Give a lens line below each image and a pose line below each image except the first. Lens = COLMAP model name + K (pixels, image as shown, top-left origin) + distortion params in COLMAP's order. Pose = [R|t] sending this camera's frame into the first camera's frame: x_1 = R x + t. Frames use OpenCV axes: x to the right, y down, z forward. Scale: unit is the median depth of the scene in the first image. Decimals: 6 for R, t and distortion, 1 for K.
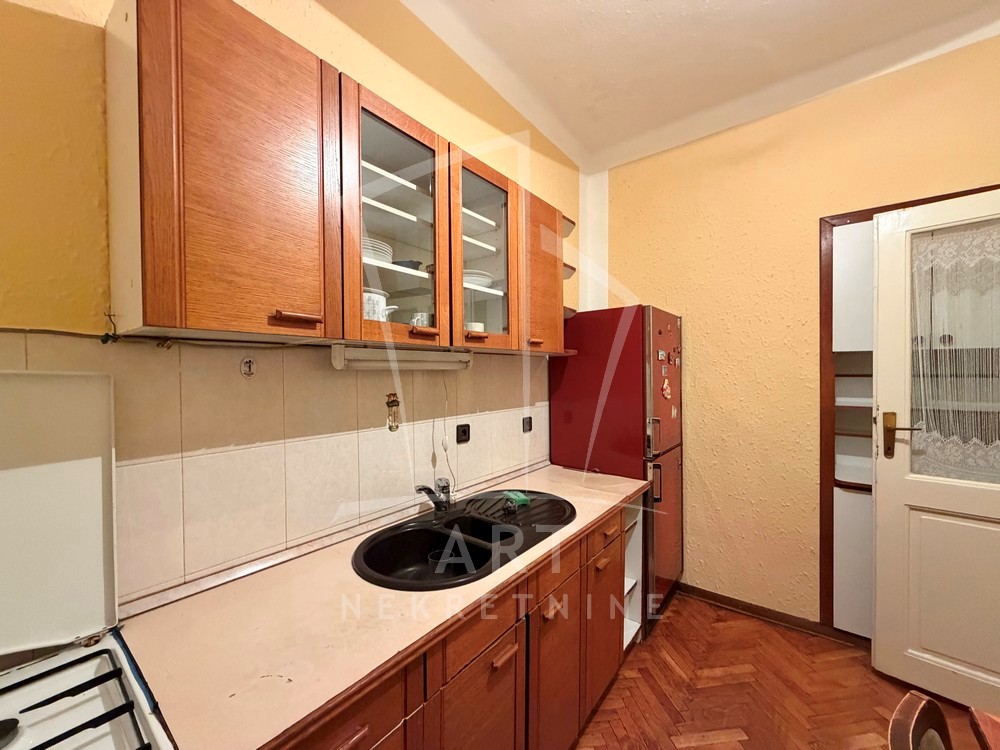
lens RADIAL K [[397.1, 0, 495.8], [0, 397.1, 377.2], [0, 0, 1]] dist [-0.001486, -0.000234]
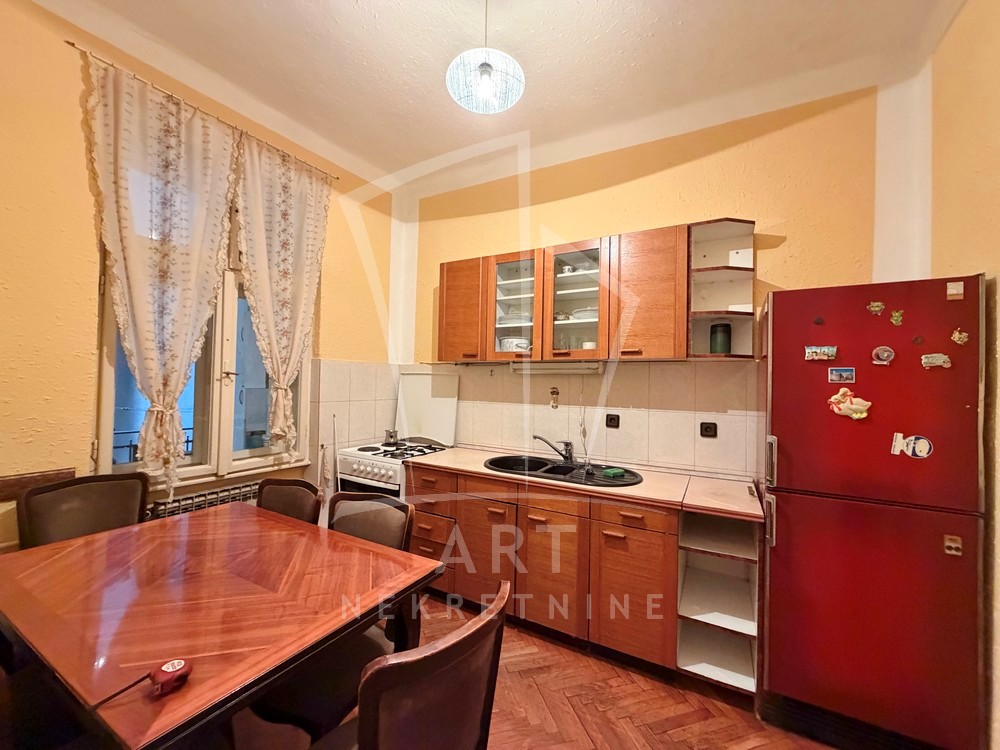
lens RADIAL K [[397.1, 0, 495.8], [0, 397.1, 377.2], [0, 0, 1]] dist [-0.001486, -0.000234]
pose [[0.154191, -0.003159, -0.988036, 1.481917], [-0.034339, 0.999374, -0.008554, 0.019472], [0.987444, 0.035247, 0.153986, 0.467612]]
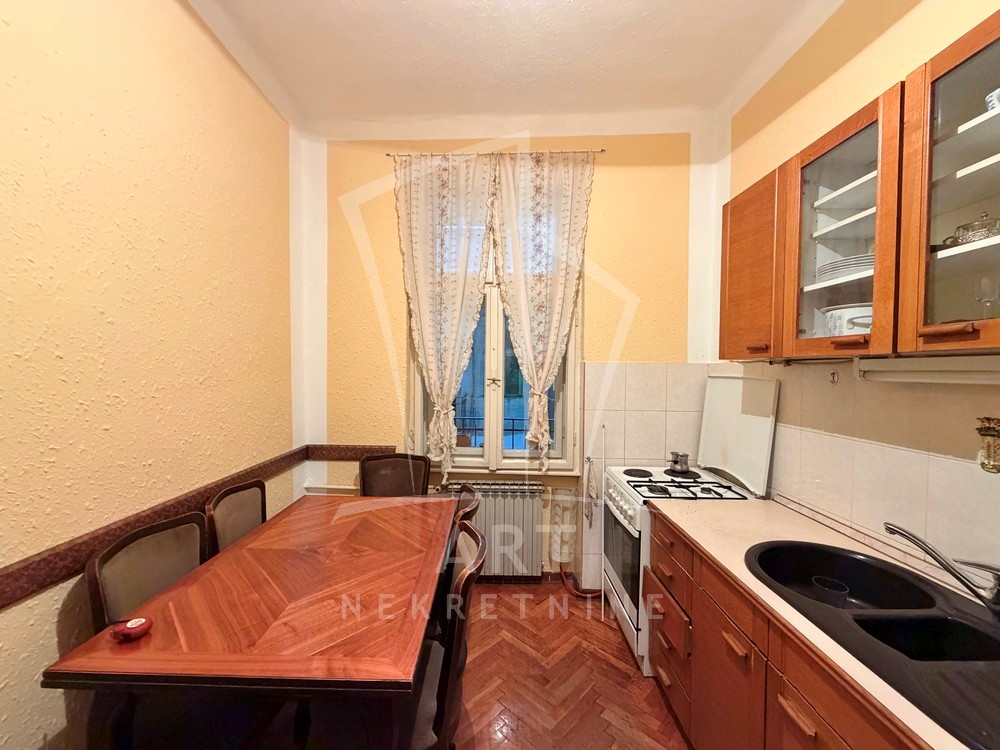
lens RADIAL K [[397.1, 0, 495.8], [0, 397.1, 377.2], [0, 0, 1]] dist [-0.001486, -0.000234]
pose [[-0.785586, 0.009349, -0.618681, 0.859380], [-0.015366, 0.999283, 0.034611, -0.040804], [0.618561, 0.036697, -0.784879, 1.017438]]
